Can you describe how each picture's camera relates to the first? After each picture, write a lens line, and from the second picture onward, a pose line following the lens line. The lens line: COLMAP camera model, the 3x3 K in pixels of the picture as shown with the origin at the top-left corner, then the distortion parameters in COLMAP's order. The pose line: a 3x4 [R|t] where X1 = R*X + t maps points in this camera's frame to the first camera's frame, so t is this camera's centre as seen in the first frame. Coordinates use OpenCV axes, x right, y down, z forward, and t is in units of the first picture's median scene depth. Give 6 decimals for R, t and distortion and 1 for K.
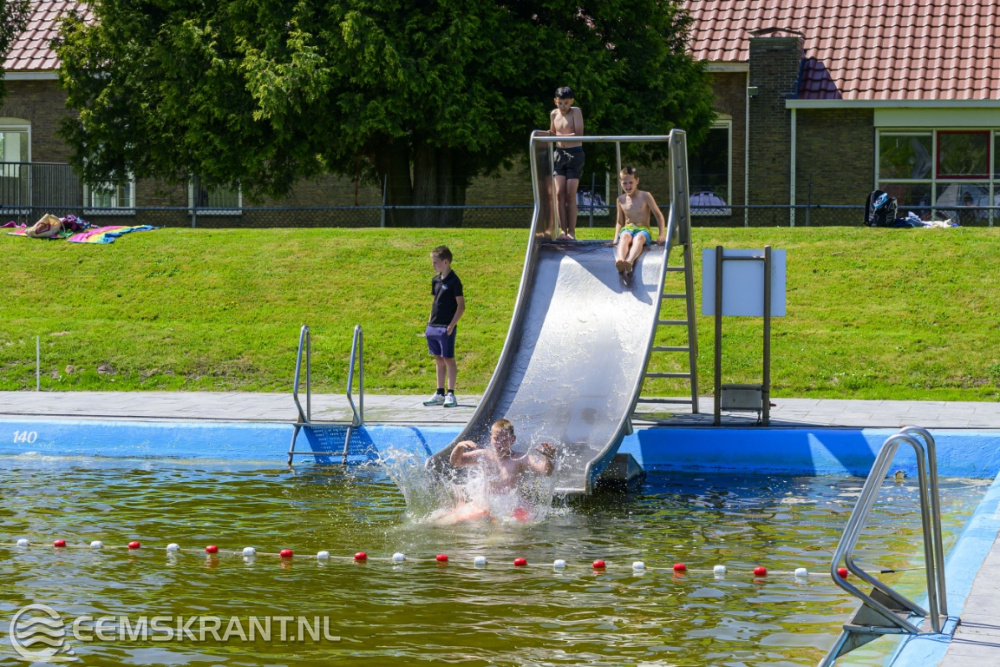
lens RADIAL K [[2570.7, 0, 500.0], [0, 2570.7, 333.5], [0, 0, 1]] dist [0.002932, -0.153178]
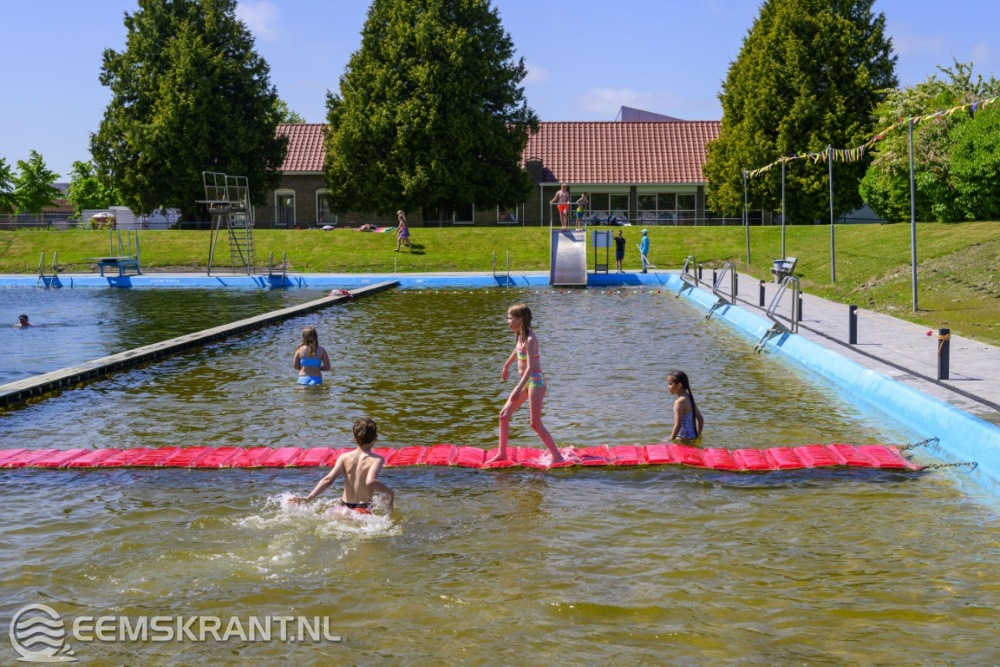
lens RADIAL K [[1566.3, 0, 500.0], [0, 1566.3, 333.5], [0, 0, 1]] dist [-0.001175, -0.053330]
pose [[0.979760, -0.021905, 0.198973, -0.439431], [0.017249, 0.999536, 0.025103, 0.050616], [-0.199431, -0.021163, 0.979683, -1.098497]]
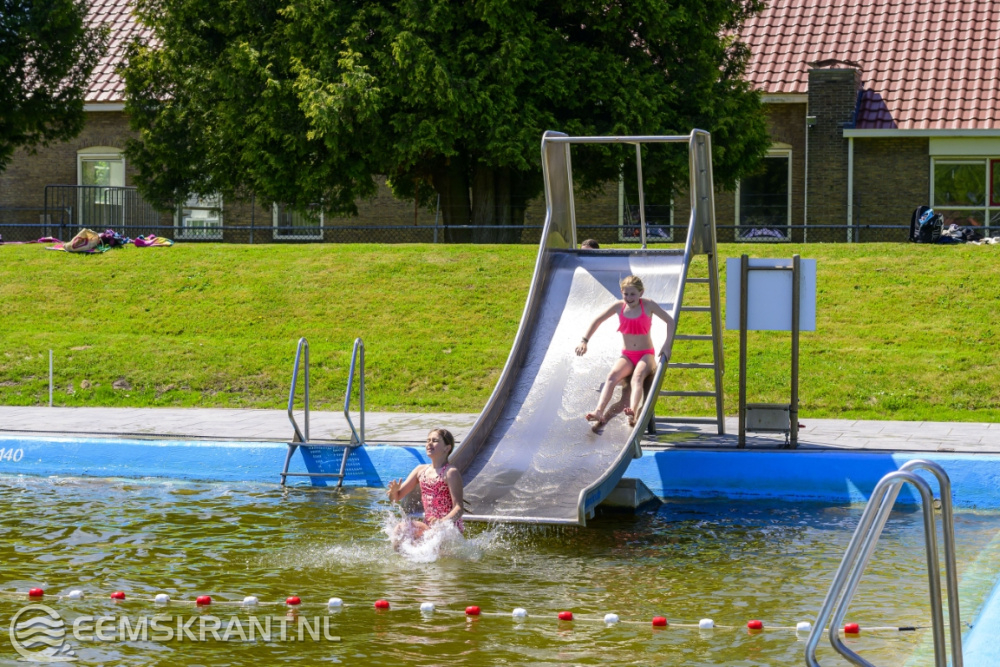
lens RADIAL K [[2250.0, 0, 543.0], [0, 2250.0, 332.4], [0, 0, 1]] dist [0.008484, 0.100056]
pose [[0.999491, 0.004889, -0.031512, 0.030099], [-0.005261, 0.999917, -0.011760, 0.003142], [0.031452, 0.011920, 0.999434, 0.144272]]
